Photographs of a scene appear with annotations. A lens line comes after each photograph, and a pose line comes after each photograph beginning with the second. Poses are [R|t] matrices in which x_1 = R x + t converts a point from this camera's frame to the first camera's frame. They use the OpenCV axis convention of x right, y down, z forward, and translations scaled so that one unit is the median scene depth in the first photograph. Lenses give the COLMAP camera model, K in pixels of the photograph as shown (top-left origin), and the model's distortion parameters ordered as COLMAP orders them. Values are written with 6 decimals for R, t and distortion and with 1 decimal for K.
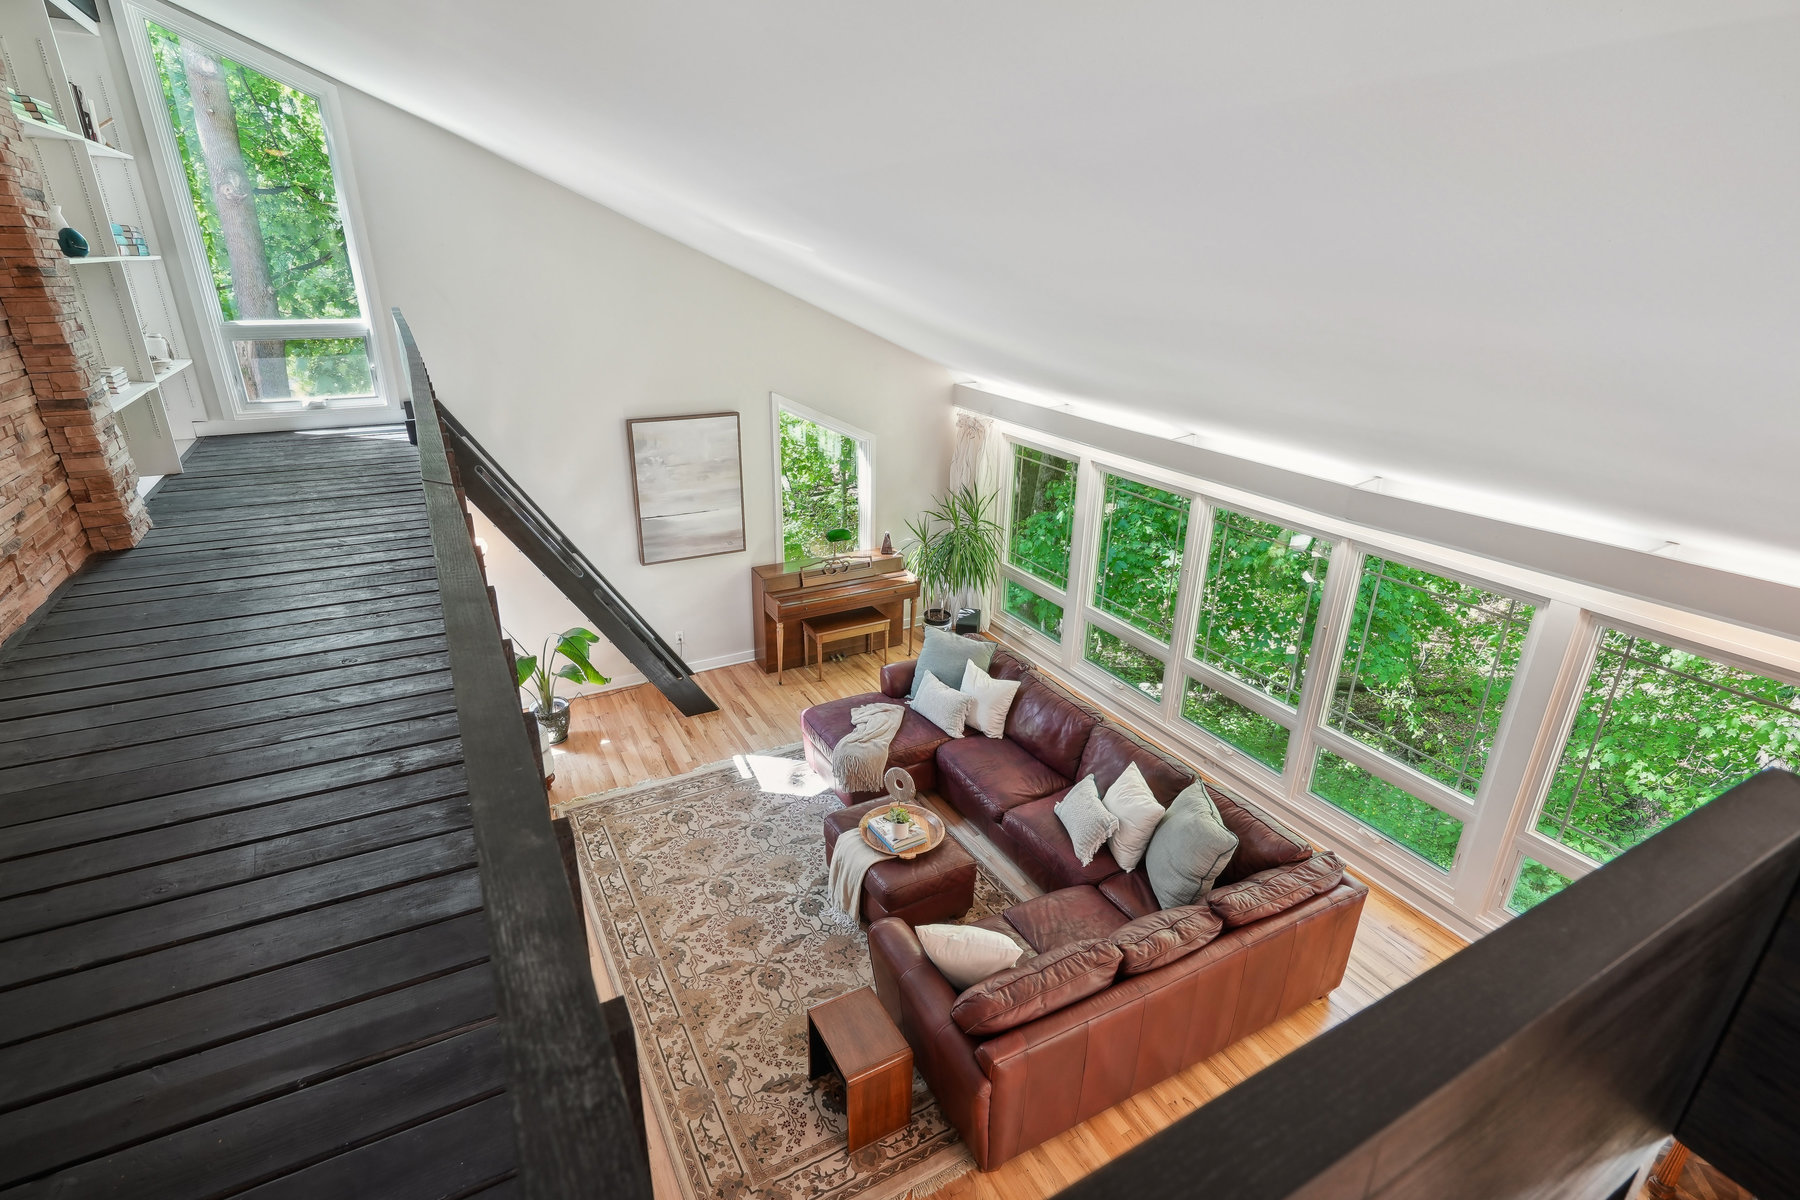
lens RADIAL K [[852.4, 0, 893.9], [0, 852.4, 593.7], [0, 0, 1]] dist [-0.000373, 0.000315]
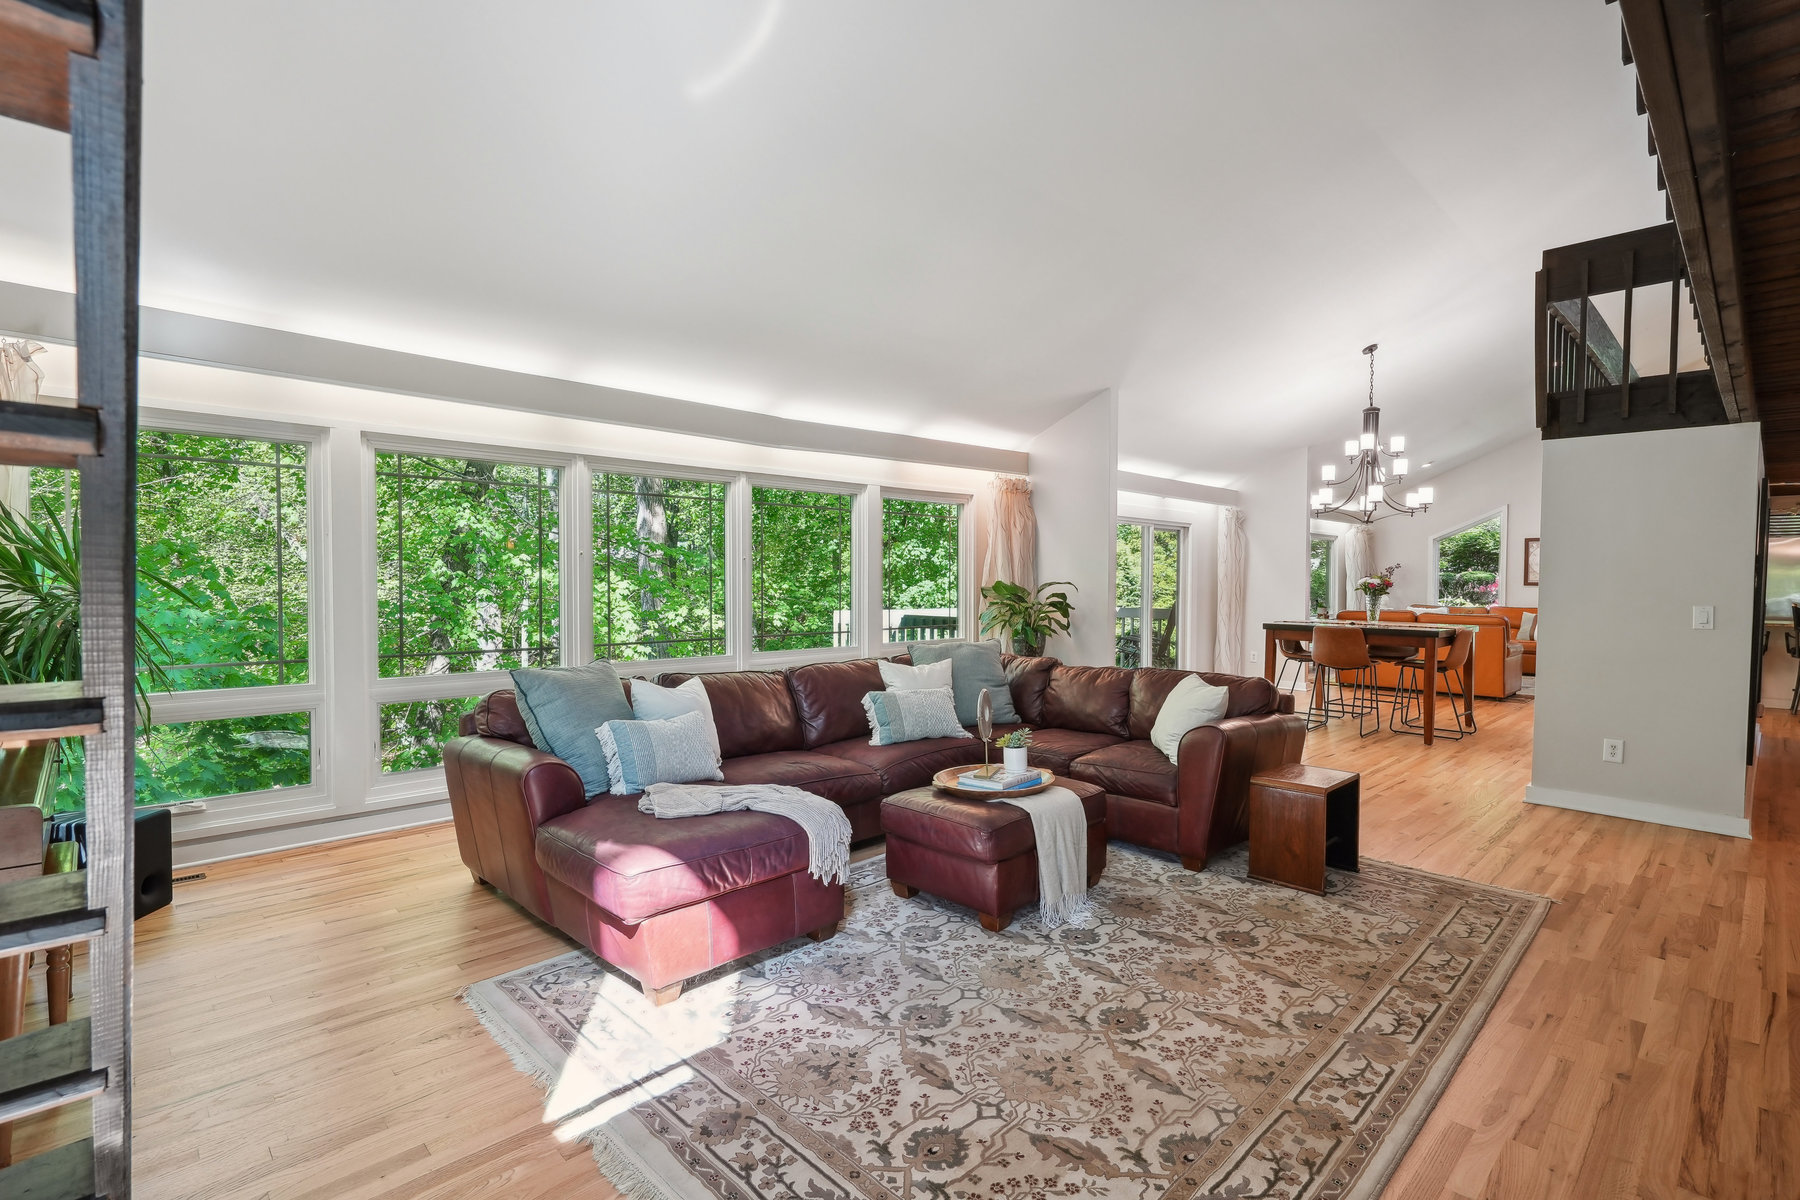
lens RADIAL K [[842.5, 0, 900.0], [0, 842.5, 600.0], [0, 0, 1]] dist [0.007683, 0.000544]
pose [[-0.261866, -0.038696, 0.964328, -0.386706], [0.346410, 0.928843, 0.131340, 0.010261], [-0.900792, 0.368446, -0.229828, 0.704997]]
